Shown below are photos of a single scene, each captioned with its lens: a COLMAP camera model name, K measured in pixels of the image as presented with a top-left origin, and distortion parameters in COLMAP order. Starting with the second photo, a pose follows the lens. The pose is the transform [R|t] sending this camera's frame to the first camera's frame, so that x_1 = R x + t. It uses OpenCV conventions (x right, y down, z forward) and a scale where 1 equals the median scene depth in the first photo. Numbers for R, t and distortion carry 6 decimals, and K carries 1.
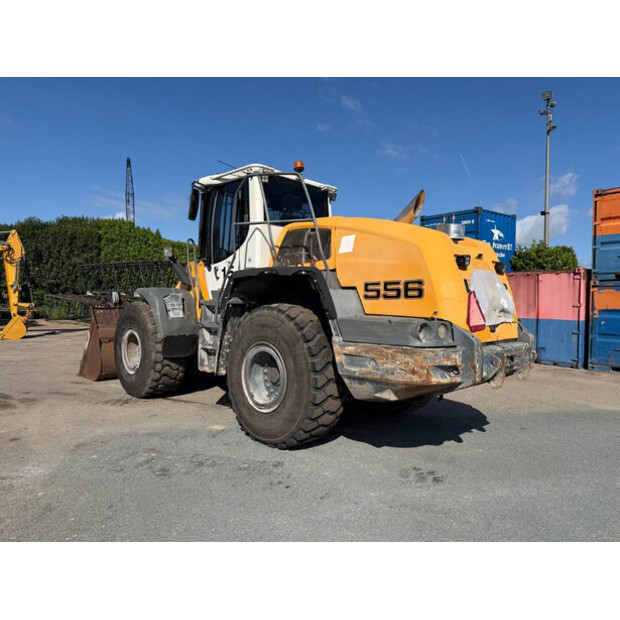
lens RADIAL K [[464.2, 0, 310.0], [0, 464.2, 310.0], [0, 0, 1]] dist [-0.023207, -0.004647]
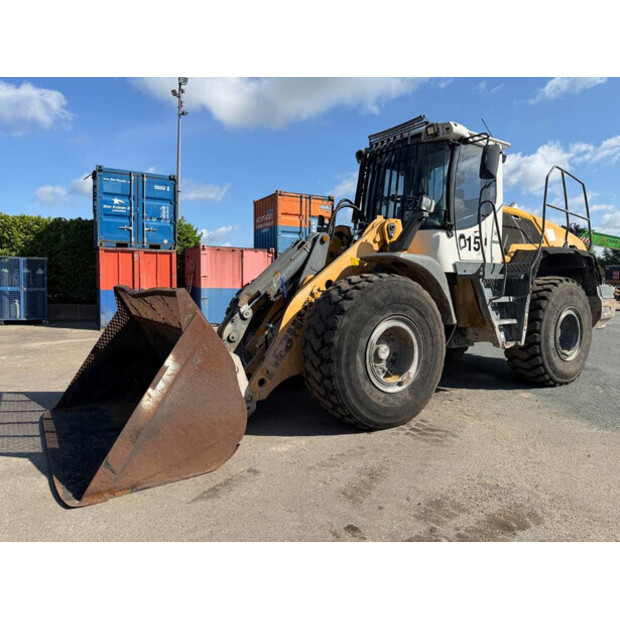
lens RADIAL K [[434.5, 0, 319.5], [0, 434.5, 306.9], [0, 0, 1]] dist [0.030129, -0.007075]
pose [[0.187762, -0.071960, 0.979575, -1.486761], [0.012357, 0.997407, 0.070901, -0.025257], [-0.982137, -0.001208, 0.188165, 1.534995]]
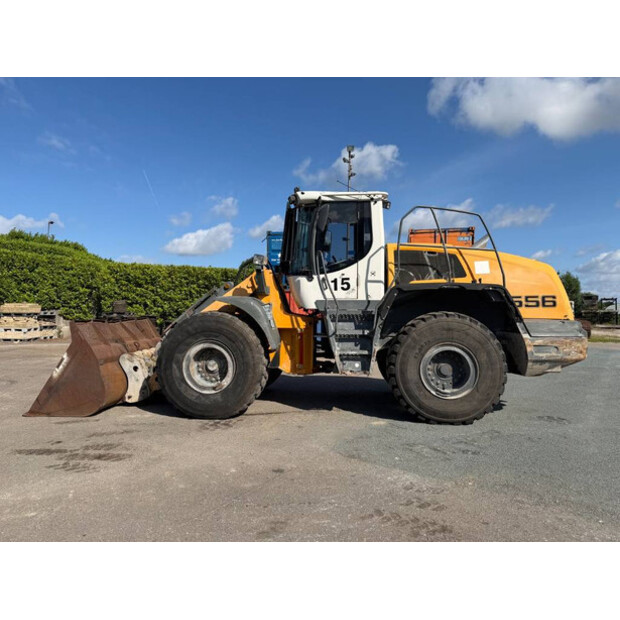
lens RADIAL K [[434.5, 0, 319.5], [0, 434.5, 306.9], [0, 0, 1]] dist [0.030129, -0.007075]
pose [[0.751642, -0.010190, 0.659493, -1.200009], [0.019317, 0.999792, -0.006569, -0.027568], [-0.659288, 0.017677, 0.751682, 0.359541]]
